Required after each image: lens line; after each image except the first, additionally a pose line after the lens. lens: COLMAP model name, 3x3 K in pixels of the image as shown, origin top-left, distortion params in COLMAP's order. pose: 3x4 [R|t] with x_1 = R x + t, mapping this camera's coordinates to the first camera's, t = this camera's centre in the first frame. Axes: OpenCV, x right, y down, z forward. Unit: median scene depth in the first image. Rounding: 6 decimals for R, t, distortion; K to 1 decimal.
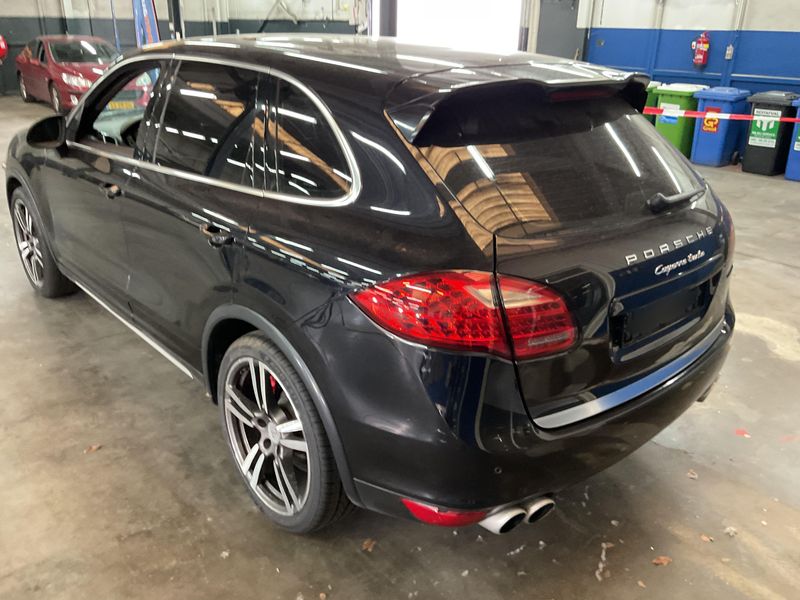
lens RADIAL K [[688.5, 0, 397.7], [0, 688.5, 302.9], [0, 0, 1]] dist [0.009856, -0.021814]
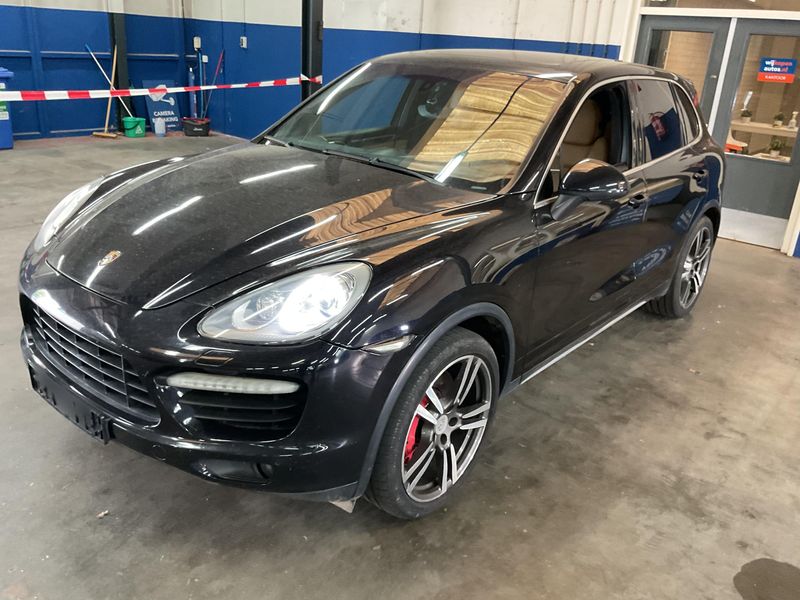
lens RADIAL K [[688.5, 0, 398.0], [0, 688.5, 297.5], [0, 0, 1]] dist [0.009856, -0.021814]
pose [[-0.160612, -0.382556, 0.909865, -1.422940], [0.311215, 0.855181, 0.414501, -0.609123], [-0.936669, 0.349737, -0.018295, 1.425720]]
